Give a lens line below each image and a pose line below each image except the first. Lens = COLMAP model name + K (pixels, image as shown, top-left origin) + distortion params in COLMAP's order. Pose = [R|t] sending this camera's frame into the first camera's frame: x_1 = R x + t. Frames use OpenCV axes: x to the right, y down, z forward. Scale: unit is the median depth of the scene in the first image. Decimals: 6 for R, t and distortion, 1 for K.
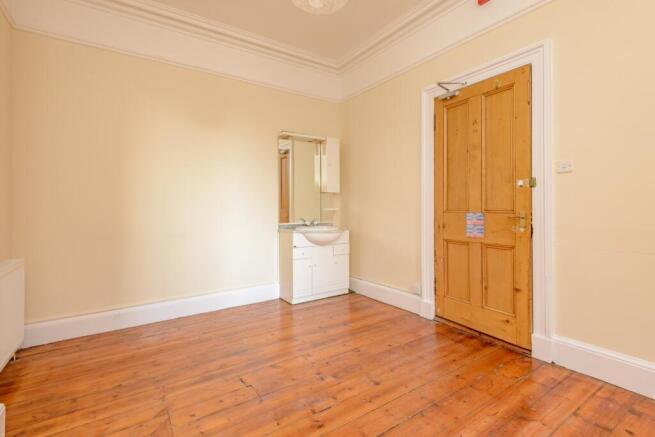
lens RADIAL K [[304.5, 0, 324.8], [0, 304.5, 207.1], [0, 0, 1]] dist [-0.002444, -0.001571]
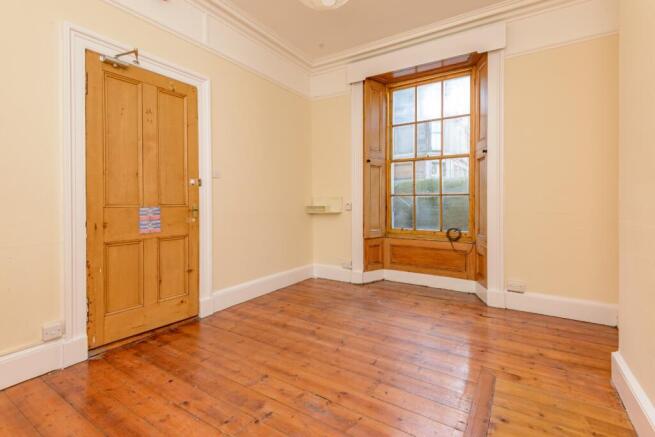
lens RADIAL K [[304.5, 0, 323.7], [0, 304.5, 204.3], [0, 0, 1]] dist [-0.002444, -0.001571]
pose [[-0.402405, -0.002891, 0.915457, -0.628095], [-0.000060, 0.999995, 0.003131, 0.007088], [-0.915462, 0.001205, -0.402403, 0.936796]]
